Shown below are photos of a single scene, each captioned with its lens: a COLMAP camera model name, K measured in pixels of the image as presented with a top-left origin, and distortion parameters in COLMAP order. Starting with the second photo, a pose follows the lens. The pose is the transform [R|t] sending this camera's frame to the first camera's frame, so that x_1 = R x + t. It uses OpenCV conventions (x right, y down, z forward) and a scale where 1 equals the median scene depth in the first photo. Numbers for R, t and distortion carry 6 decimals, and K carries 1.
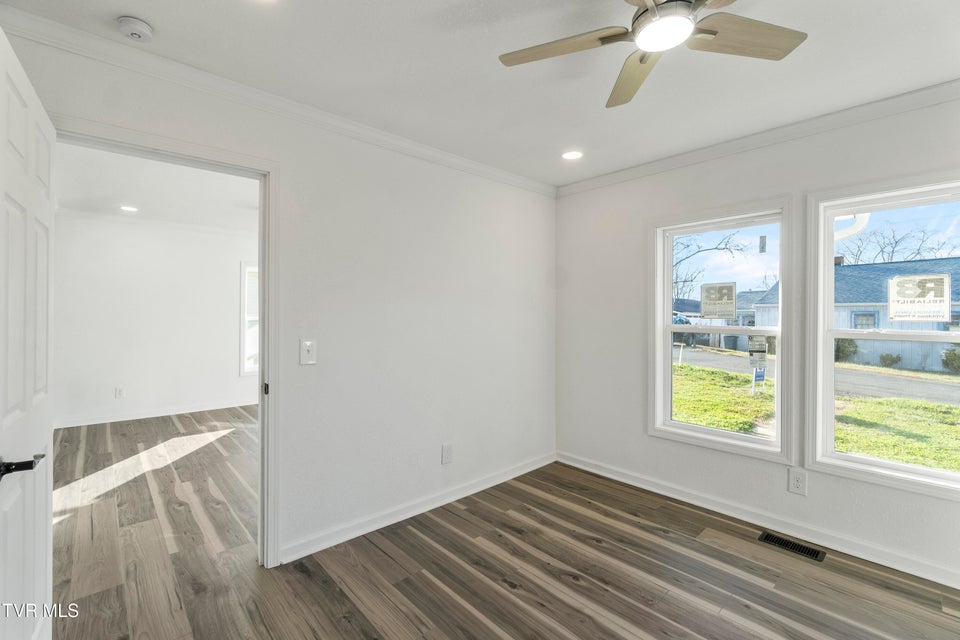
lens RADIAL K [[419.7, 0, 476.6], [0, 419.7, 320.7], [0, 0, 1]] dist [-0.002139, 0.000002]
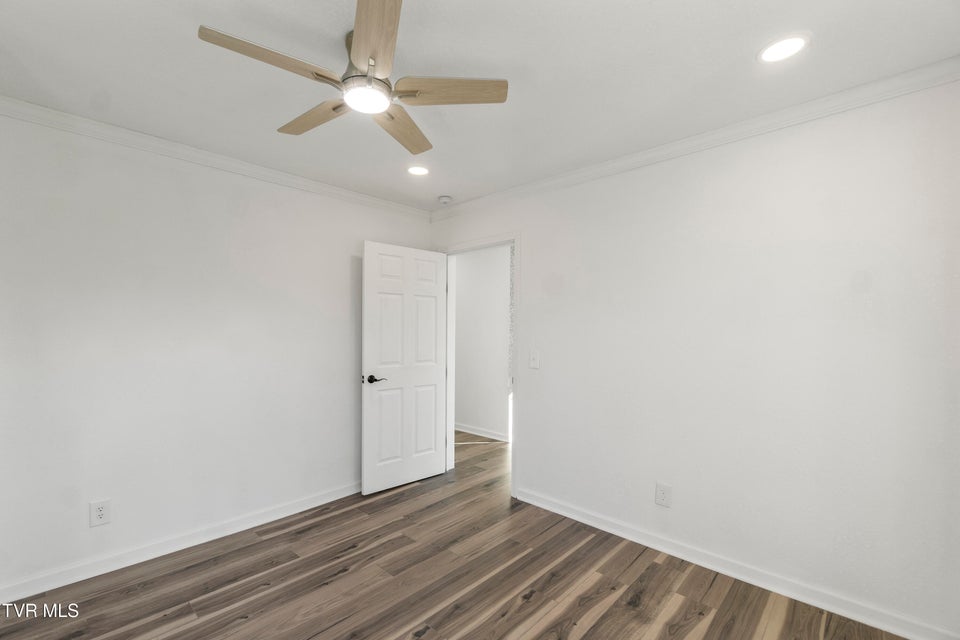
lens RADIAL K [[419.7, 0, 476.6], [0, 419.7, 320.7], [0, 0, 1]] dist [-0.002139, 0.000002]
pose [[0.082769, -0.024060, -0.996278, 0.911366], [-0.031439, 0.999148, -0.026741, -0.002189], [0.996073, 0.033536, 0.081942, 0.642066]]
